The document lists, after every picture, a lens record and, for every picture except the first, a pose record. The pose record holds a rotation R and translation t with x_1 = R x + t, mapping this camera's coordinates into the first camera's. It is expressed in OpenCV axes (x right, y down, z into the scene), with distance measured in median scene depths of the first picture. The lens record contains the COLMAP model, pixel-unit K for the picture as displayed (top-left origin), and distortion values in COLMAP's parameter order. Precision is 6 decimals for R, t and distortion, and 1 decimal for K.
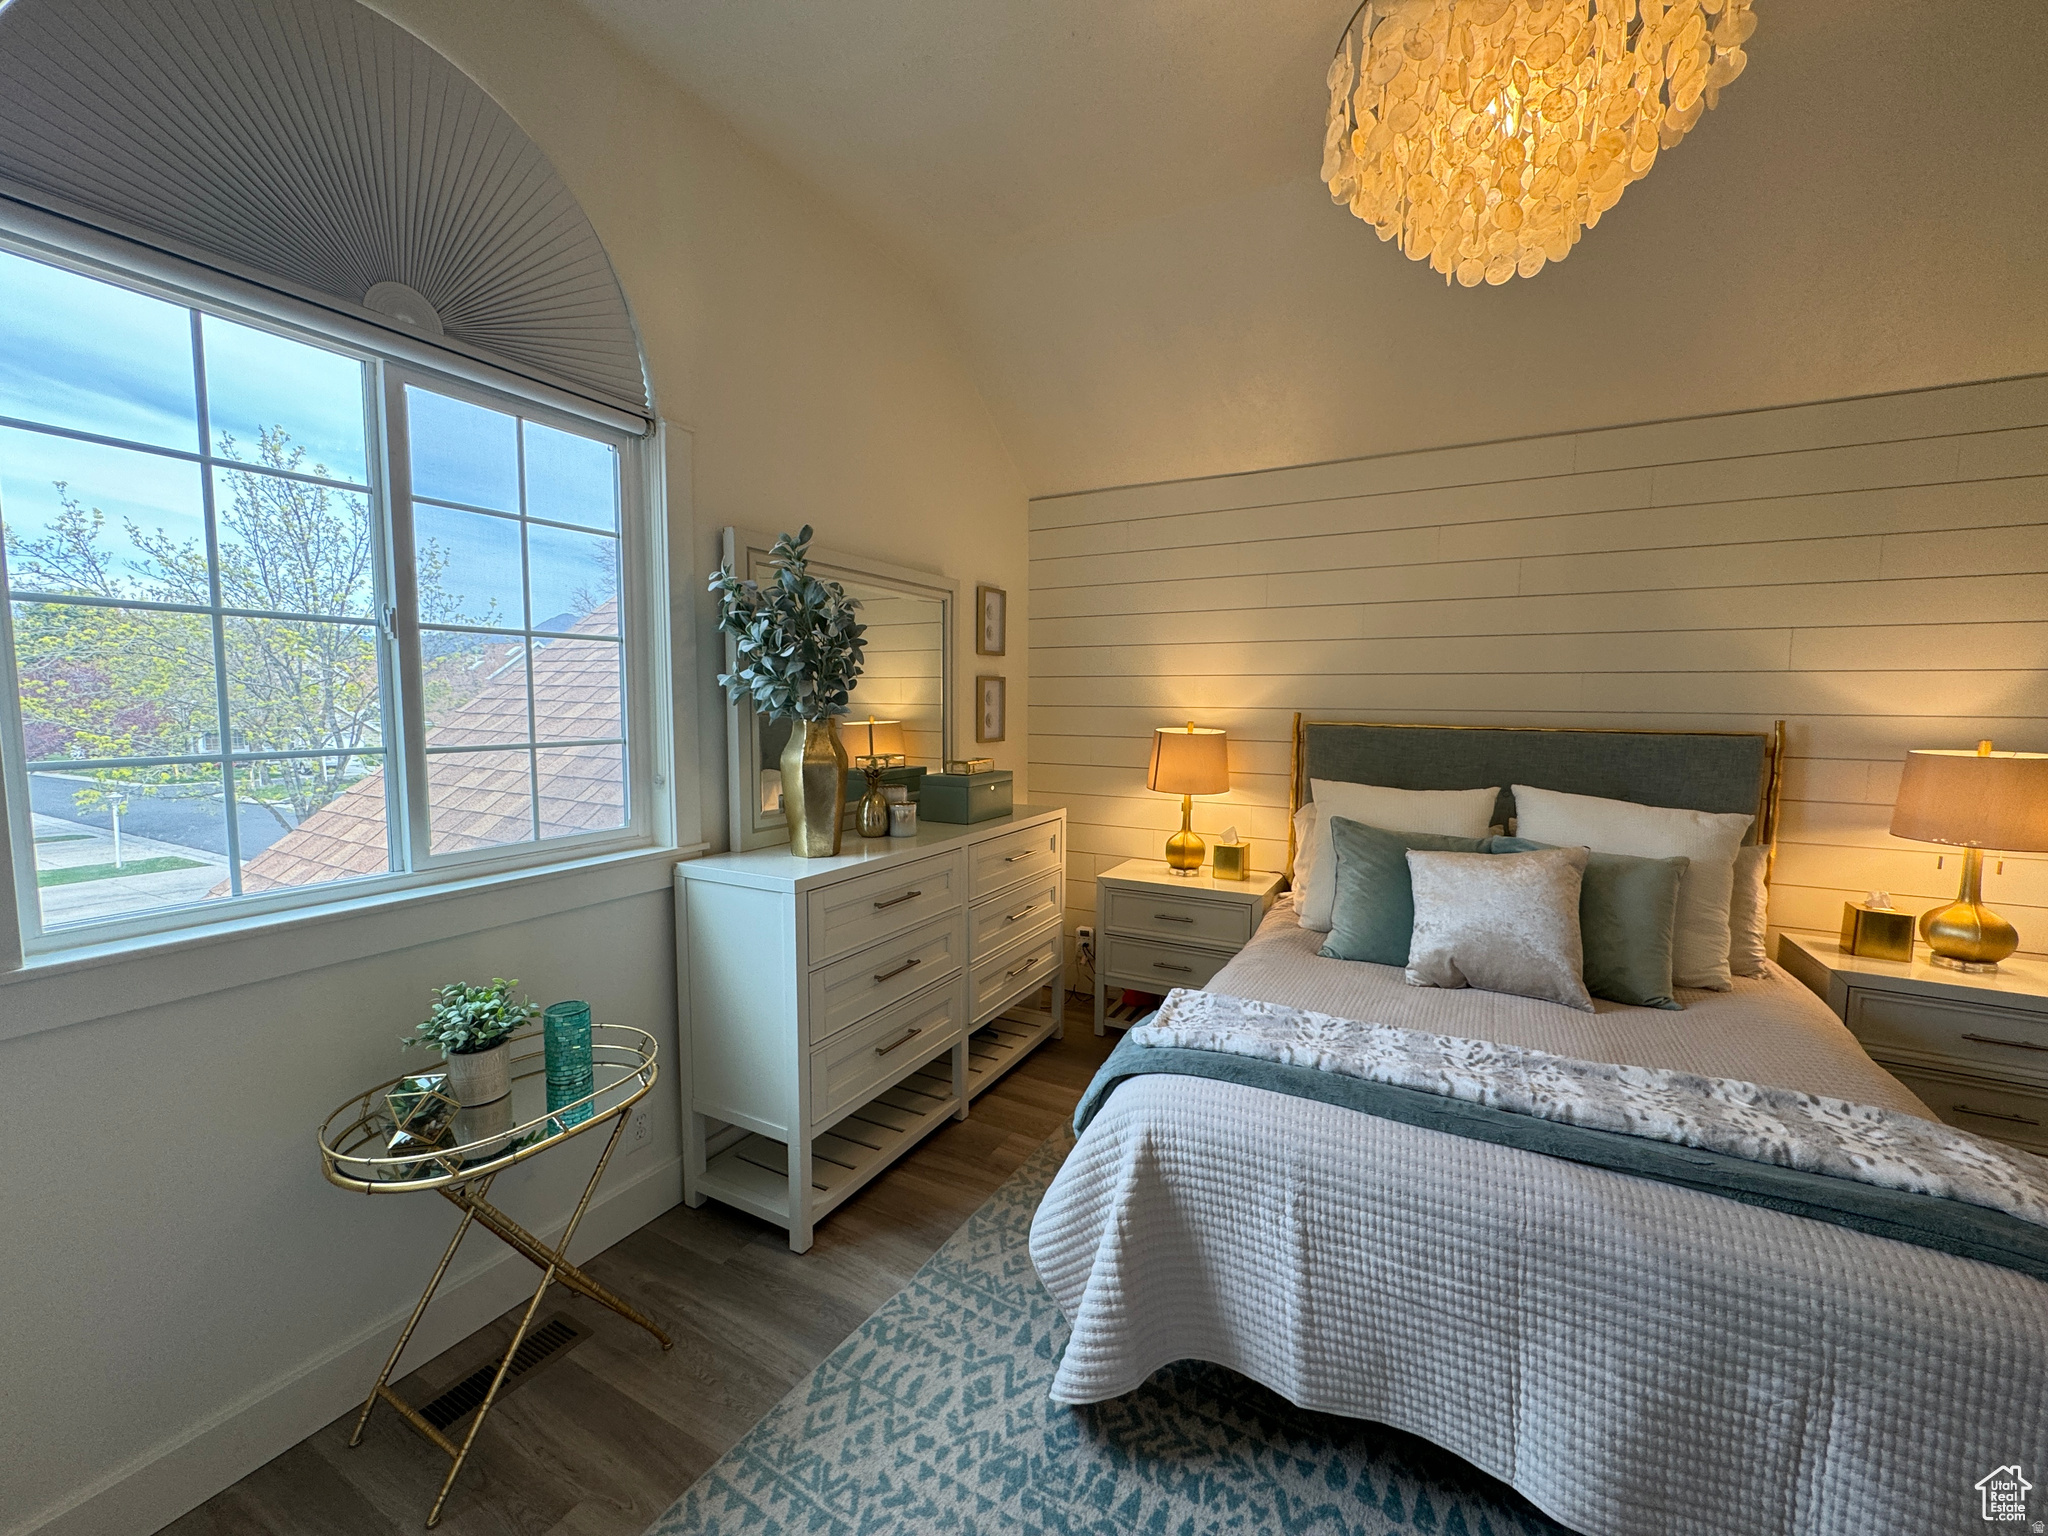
lens RADIAL K [[817.0, 0, 1019.8], [0, 817.0, 766.7], [0, 0, 1]] dist [-0.002913, 0.000628]
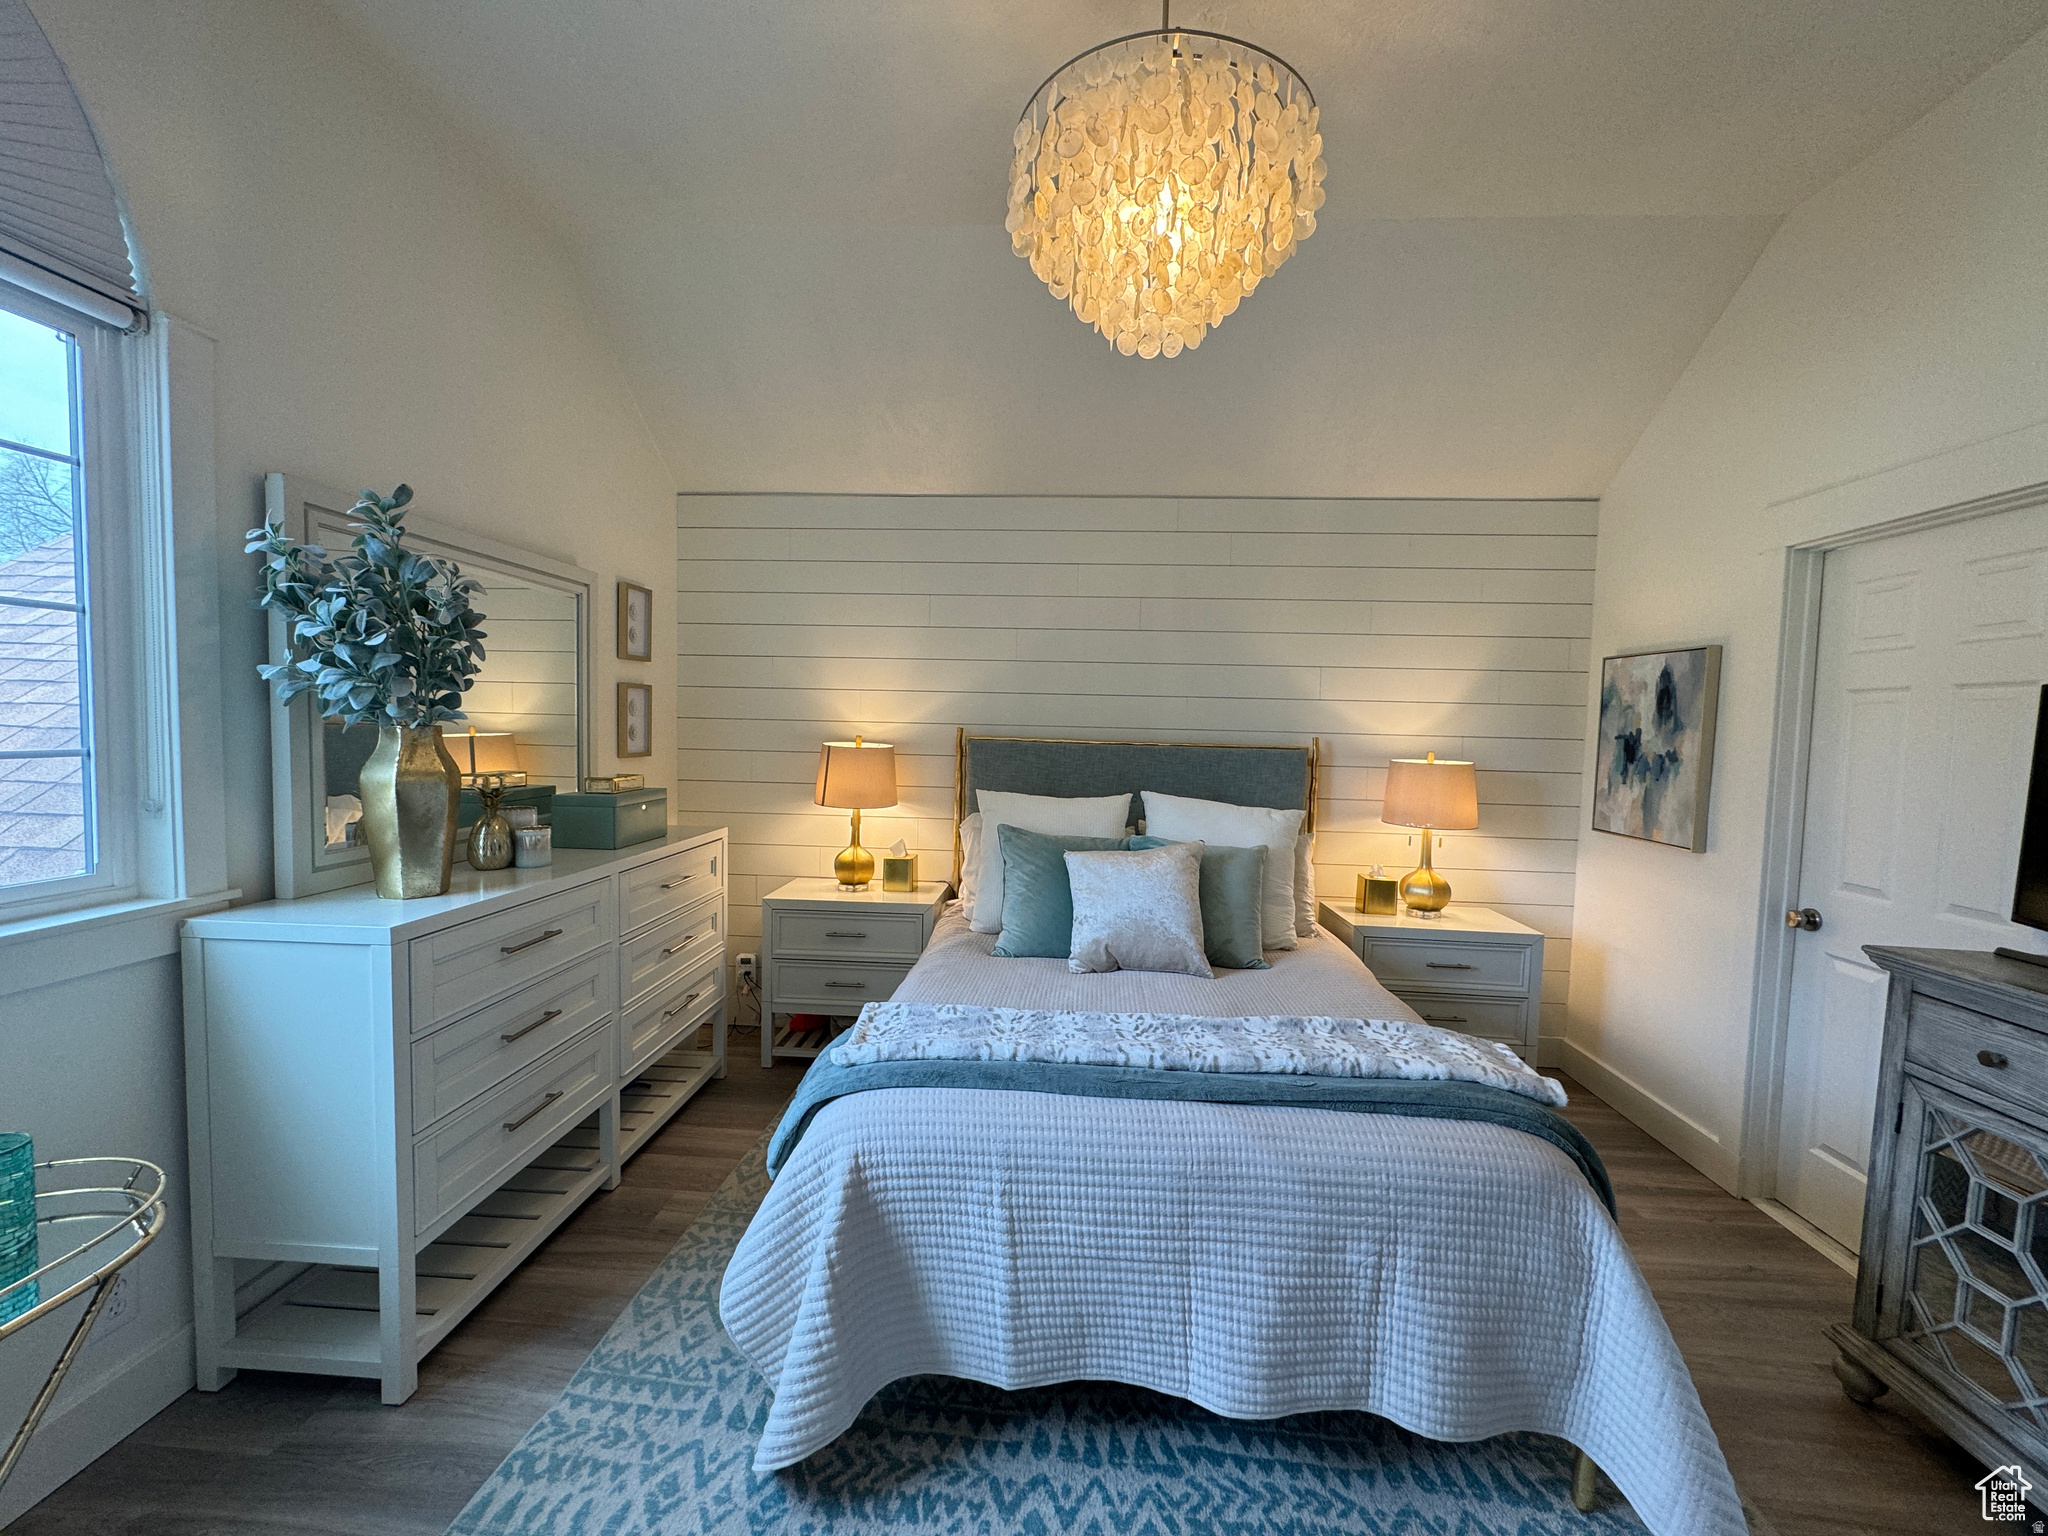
lens RADIAL K [[817.0, 0, 1022.4], [0, 817.0, 766.3], [0, 0, 1]] dist [-0.002913, 0.000628]
pose [[0.906812, -0.007021, 0.421476, -0.050889], [0.016849, 0.999666, -0.019600, 0.008449], [-0.421198, 0.024875, 0.906628, 0.022179]]
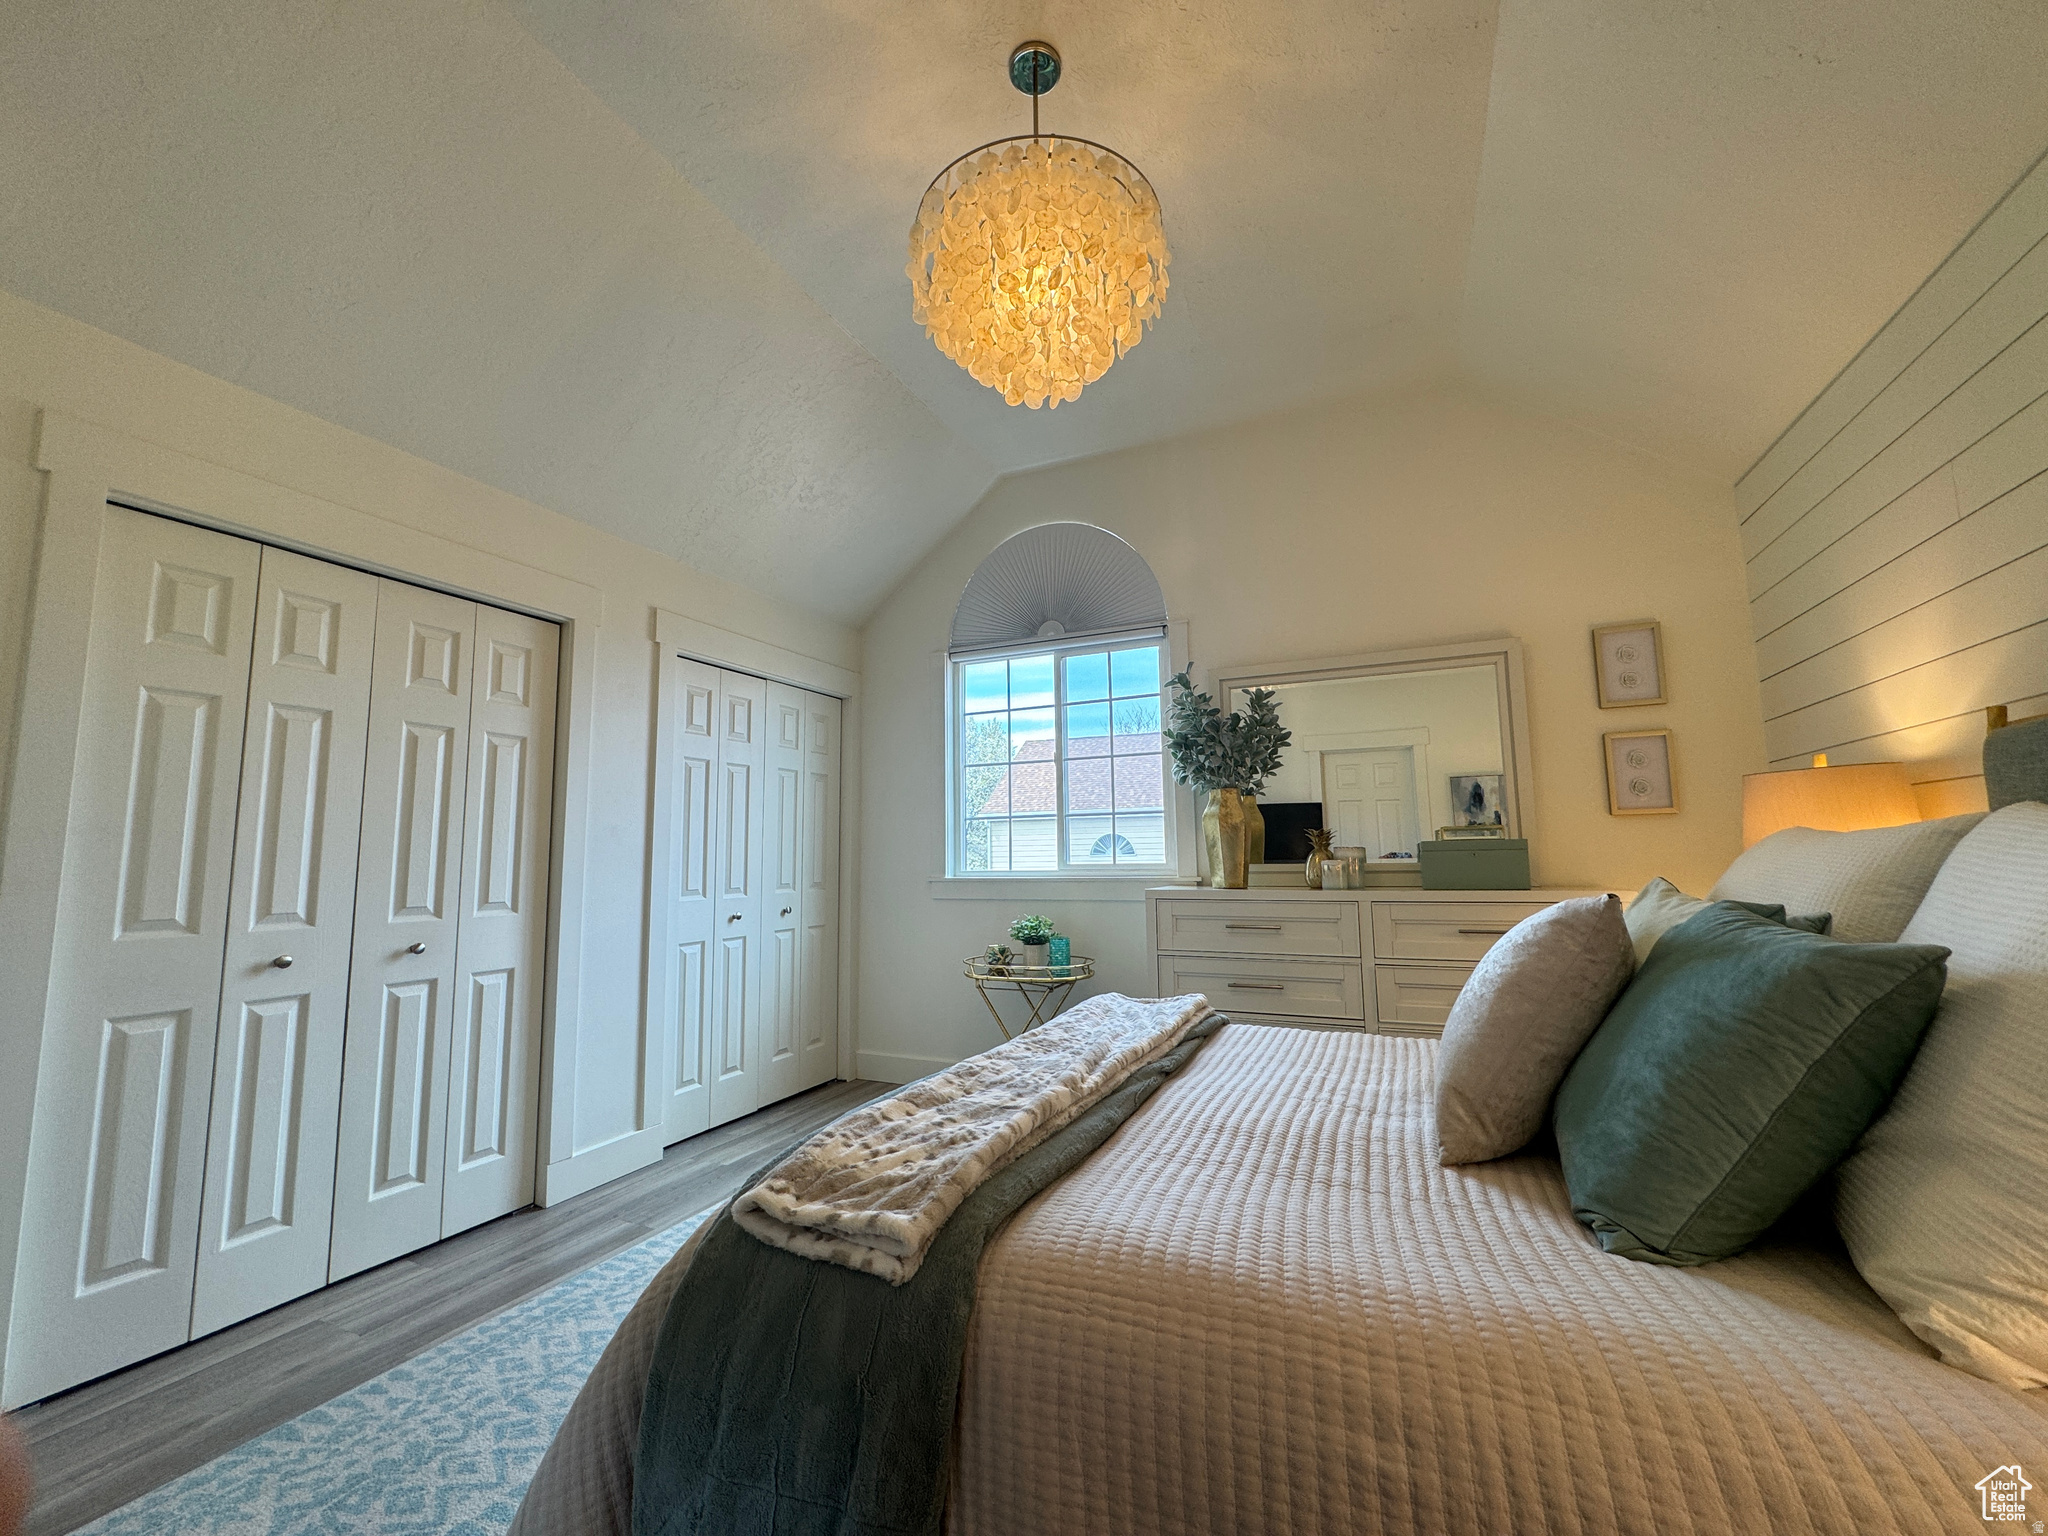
lens RADIAL K [[817.0, 0, 1025.0], [0, 817.0, 769.5], [0, 0, 1]] dist [-0.002913, 0.000628]
pose [[0.068341, -0.117142, -0.990761, 1.251124], [-0.073266, 0.989812, -0.122083, 0.115593], [0.994968, 0.080933, 0.059062, 0.641224]]
